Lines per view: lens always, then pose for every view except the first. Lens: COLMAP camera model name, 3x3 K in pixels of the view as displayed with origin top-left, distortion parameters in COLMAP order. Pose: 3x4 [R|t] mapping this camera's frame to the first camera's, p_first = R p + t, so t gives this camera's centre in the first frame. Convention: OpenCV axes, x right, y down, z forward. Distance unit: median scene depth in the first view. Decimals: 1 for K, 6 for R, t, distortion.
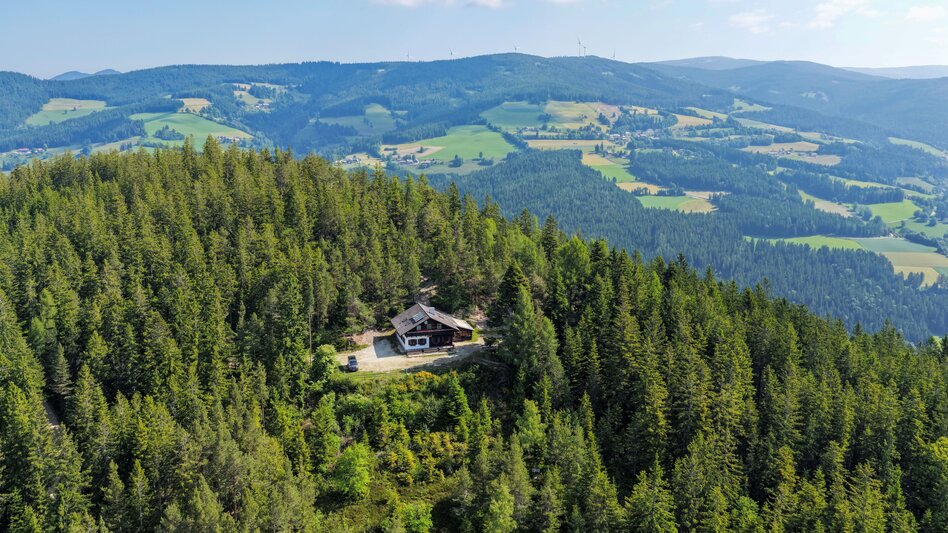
lens RADIAL K [[793.9, 0, 503.5], [0, 793.9, 264.4], [0, 0, 1]] dist [-0.012566, 0.022233]
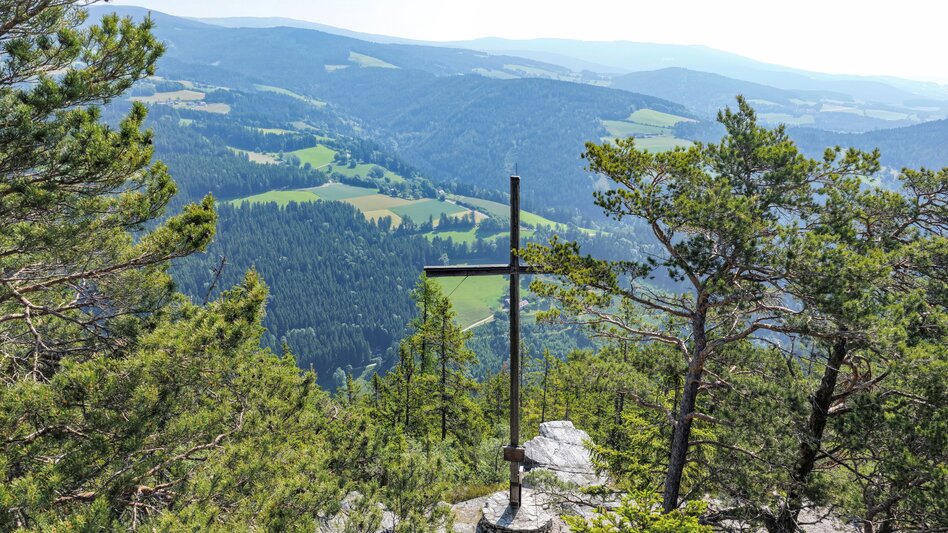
lens RADIAL K [[793.9, 0, 503.5], [0, 793.9, 264.4], [0, 0, 1]] dist [-0.012566, 0.022233]
pose [[0.720418, -0.178813, 0.670092, -0.042393], [0.137401, 0.983839, 0.114816, -0.022009], [-0.679793, 0.009355, 0.733344, 0.155770]]
